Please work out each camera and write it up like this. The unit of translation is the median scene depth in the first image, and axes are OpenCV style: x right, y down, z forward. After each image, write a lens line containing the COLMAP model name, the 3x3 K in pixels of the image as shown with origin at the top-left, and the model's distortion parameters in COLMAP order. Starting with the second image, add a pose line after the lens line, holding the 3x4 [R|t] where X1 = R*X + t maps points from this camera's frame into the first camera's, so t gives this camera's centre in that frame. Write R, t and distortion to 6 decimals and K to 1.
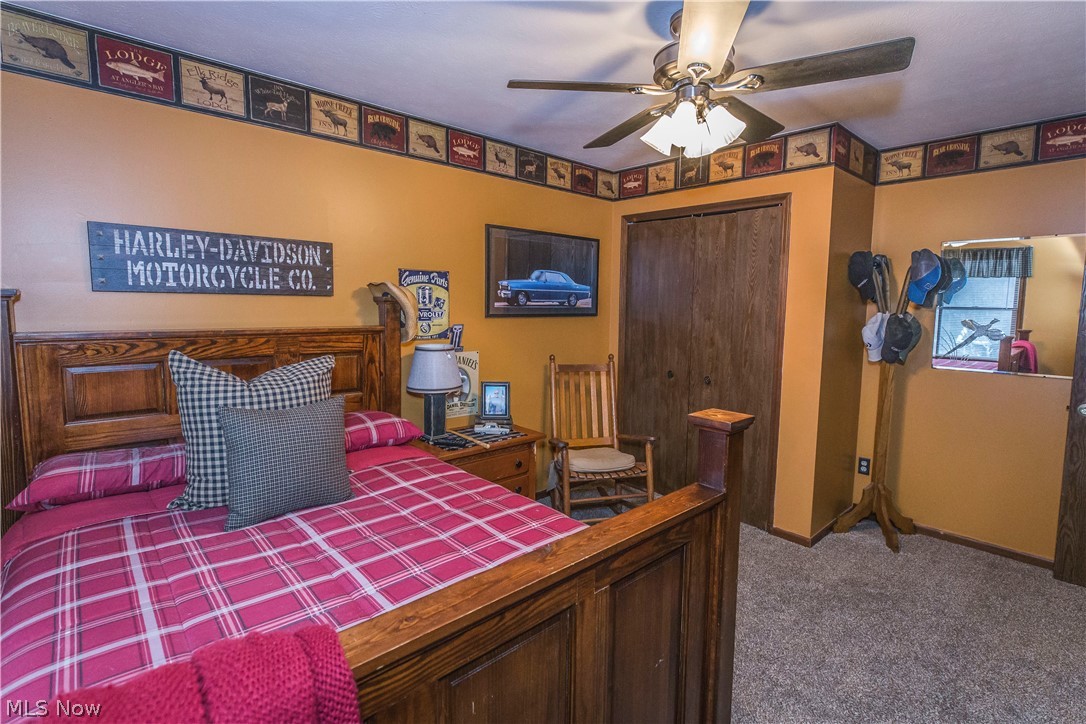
lens RADIAL K [[494.8, 0, 548.6], [0, 494.8, 358.5], [0, 0, 1]] dist [0.002796, 0.000227]
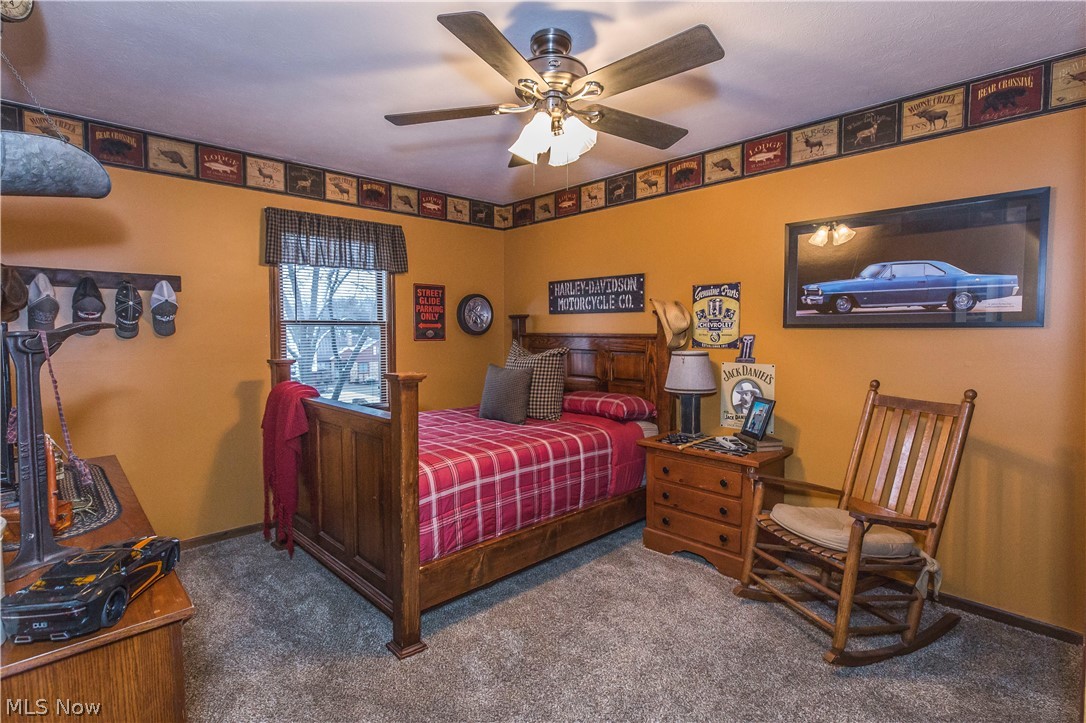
lens RADIAL K [[530.8, 0, 542.0], [0, 530.8, 357.5], [0, 0, 1]] dist [0.000711, 0.000144]
pose [[0.046992, 0.045131, -0.997875, 0.887594], [-0.102493, 0.993924, 0.040126, -0.025900], [0.993623, 0.100390, 0.051332, 0.572879]]
